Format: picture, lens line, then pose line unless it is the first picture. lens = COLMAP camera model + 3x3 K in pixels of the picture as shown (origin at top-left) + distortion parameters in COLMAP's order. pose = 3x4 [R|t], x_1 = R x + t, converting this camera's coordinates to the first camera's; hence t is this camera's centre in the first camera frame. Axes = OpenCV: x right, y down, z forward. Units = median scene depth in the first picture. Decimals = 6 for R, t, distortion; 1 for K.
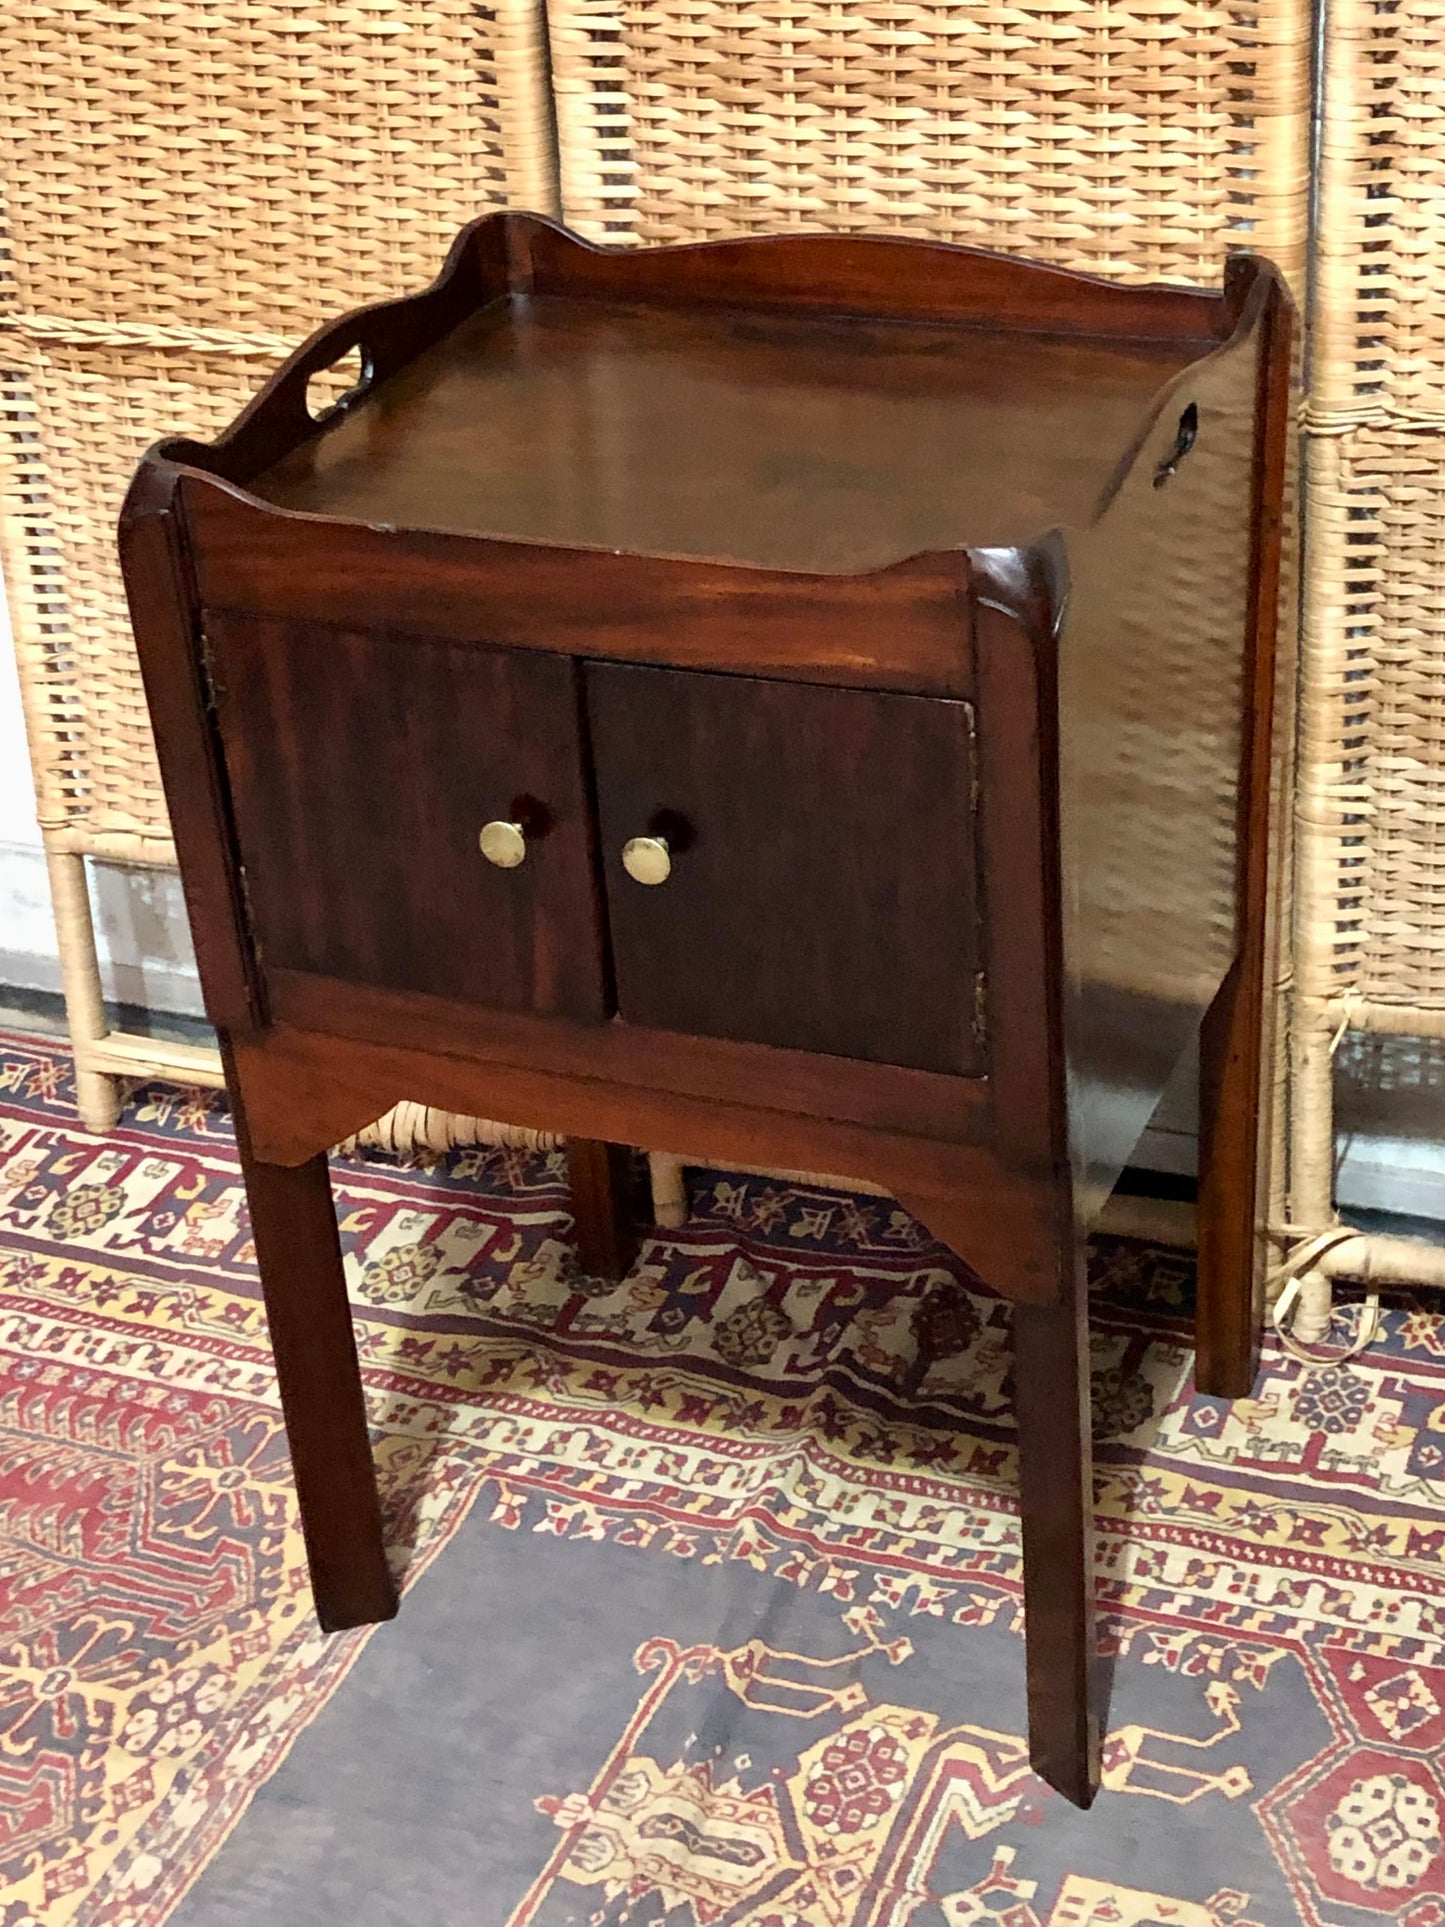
lens RADIAL K [[3080.0, 0, 784.4], [0, 3080.0, 949.9], [0, 0, 1]] dist [0.115255, 0.000000]
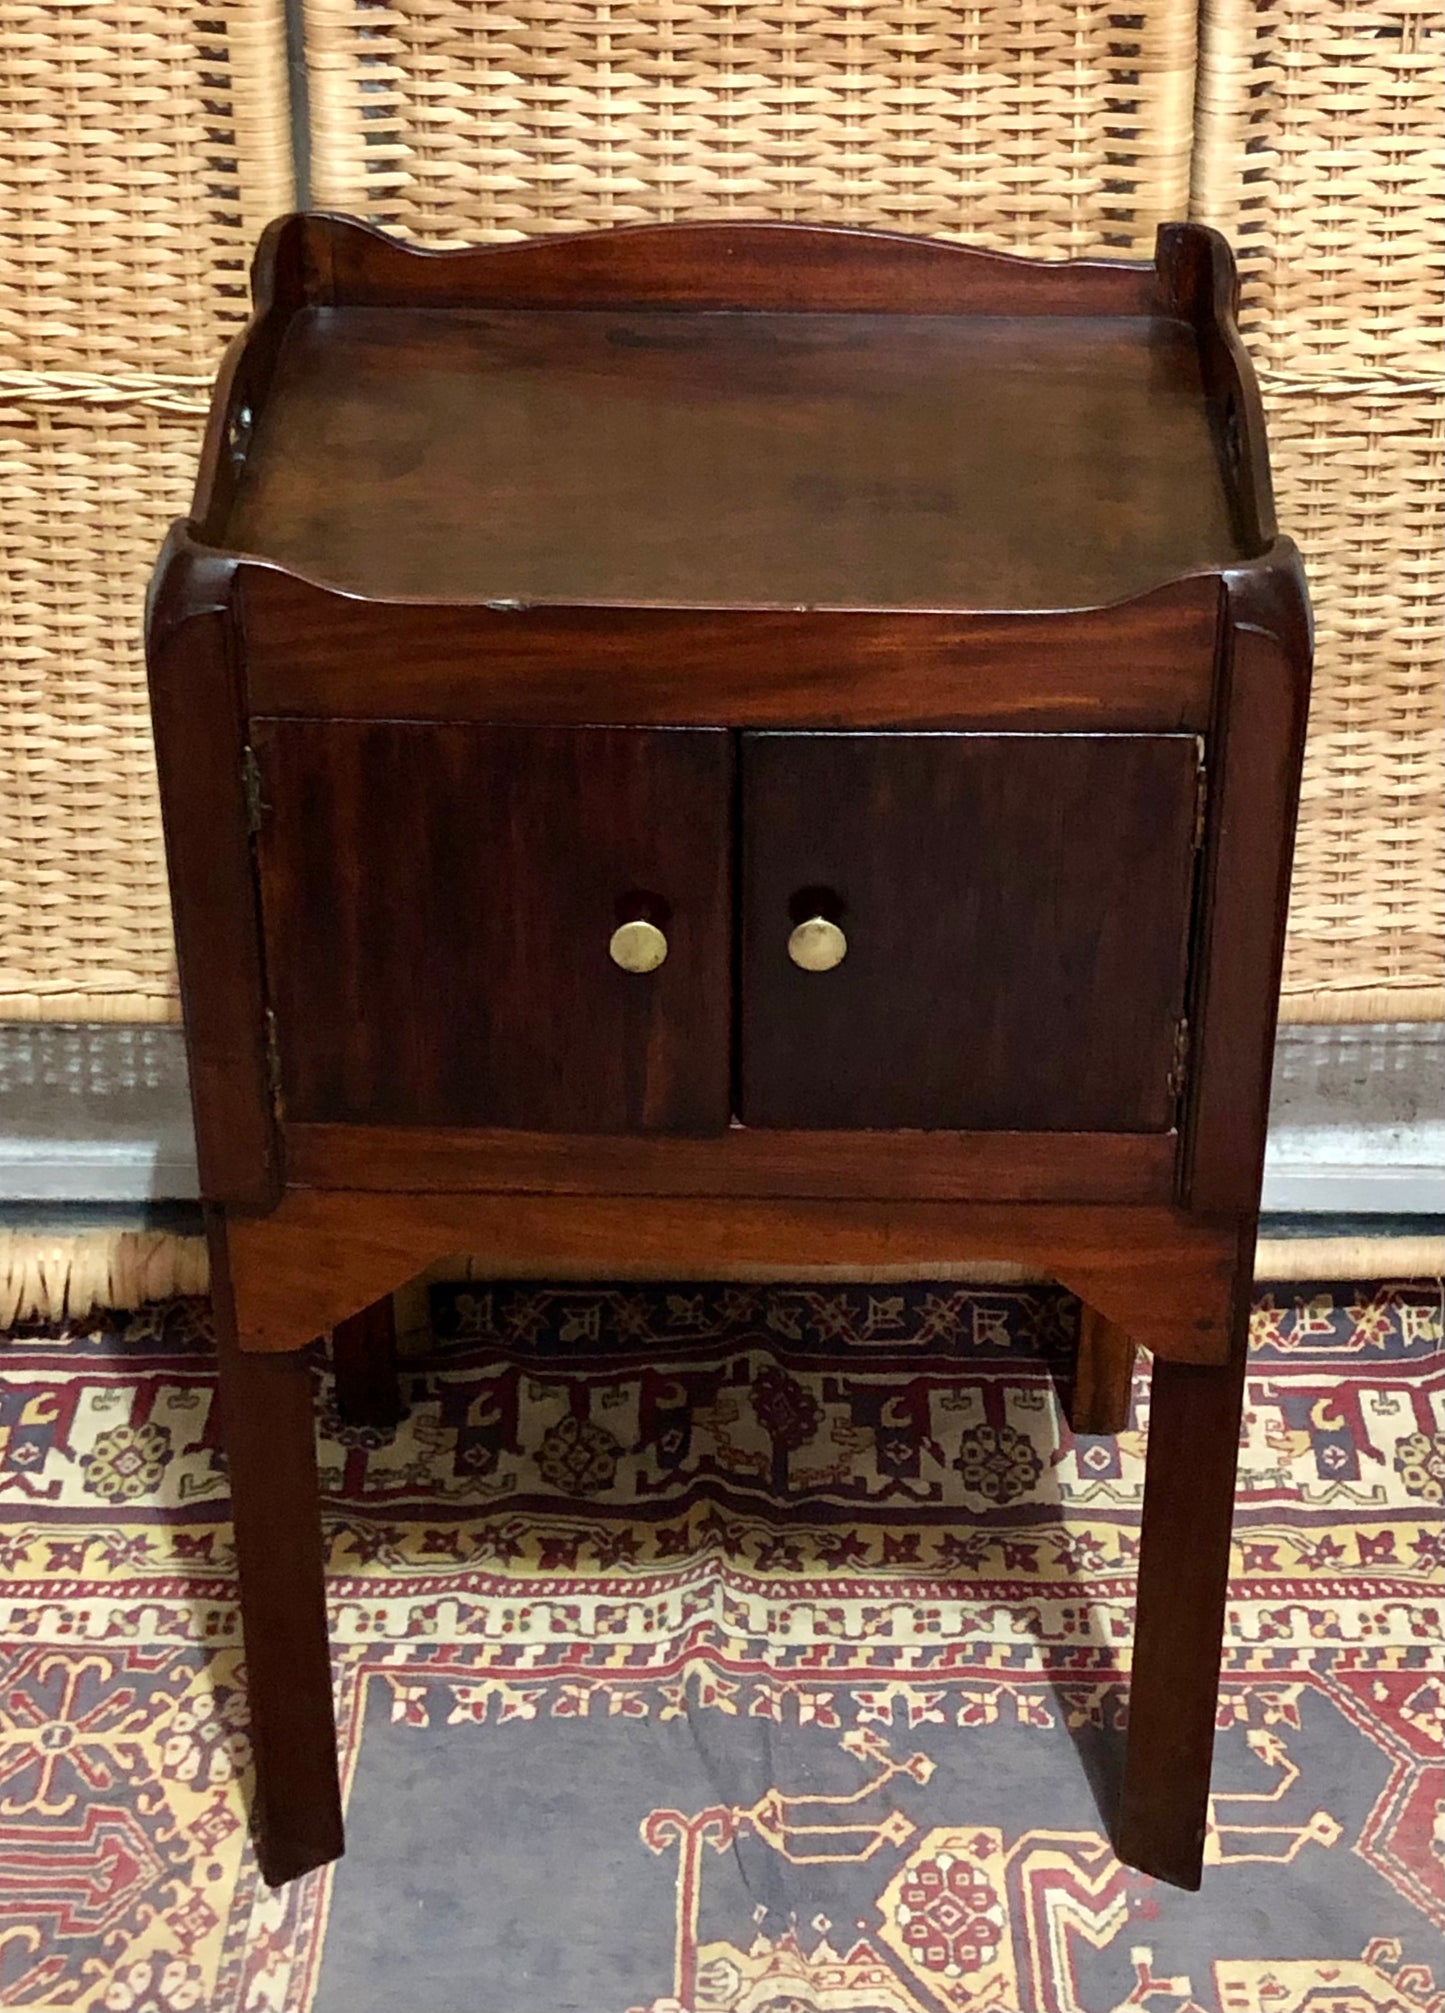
lens RADIAL K [[3572.8, 0, 760.7], [0, 3572.8, 990.6], [0, 0, 1]] dist [0.131760, 0.000000]
pose [[0.931998, -0.129645, 0.338484, -0.330560], [0.124139, 0.991538, 0.037965, -0.045876], [-0.340542, 0.006636, 0.940206, 0.020474]]
